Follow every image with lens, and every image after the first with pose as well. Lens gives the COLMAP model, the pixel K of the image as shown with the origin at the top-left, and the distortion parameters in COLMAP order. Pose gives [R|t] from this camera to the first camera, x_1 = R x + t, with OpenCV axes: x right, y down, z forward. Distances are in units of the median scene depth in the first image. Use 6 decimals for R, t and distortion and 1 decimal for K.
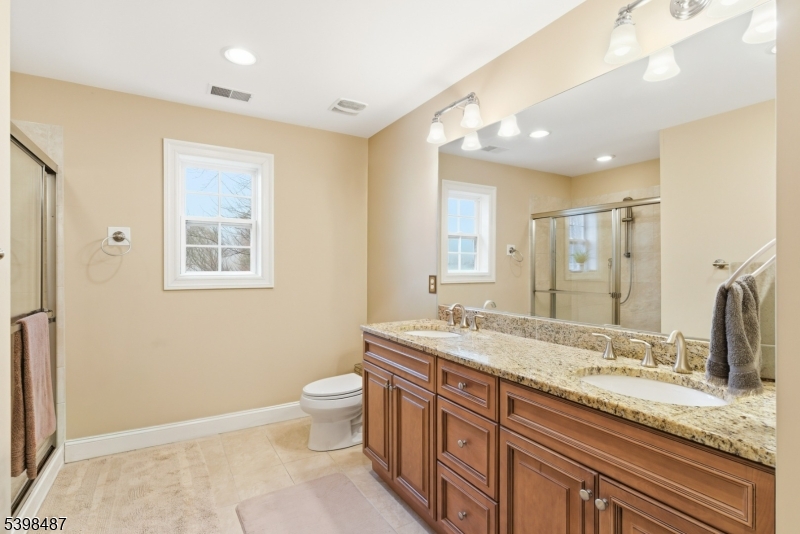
lens RADIAL K [[386.6, 0, 400.1], [0, 386.6, 268.3], [0, 0, 1]] dist [-0.004584, 0.002646]
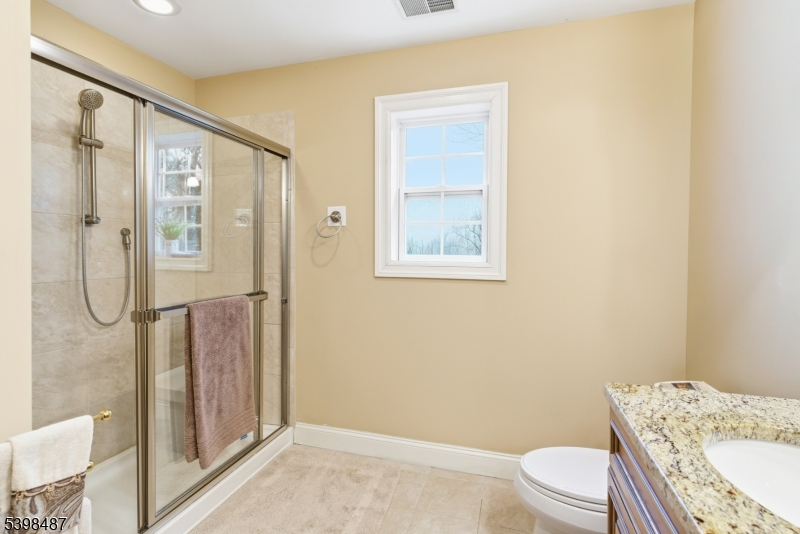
lens RADIAL K [[386.6, 0, 398.0], [0, 386.6, 256.6], [0, 0, 1]] dist [-0.004584, 0.002646]
pose [[0.673265, 0.013709, -0.739274, 0.054256], [-0.003618, 0.999877, 0.015247, -0.001349], [0.739392, -0.007590, 0.673232, 0.488771]]
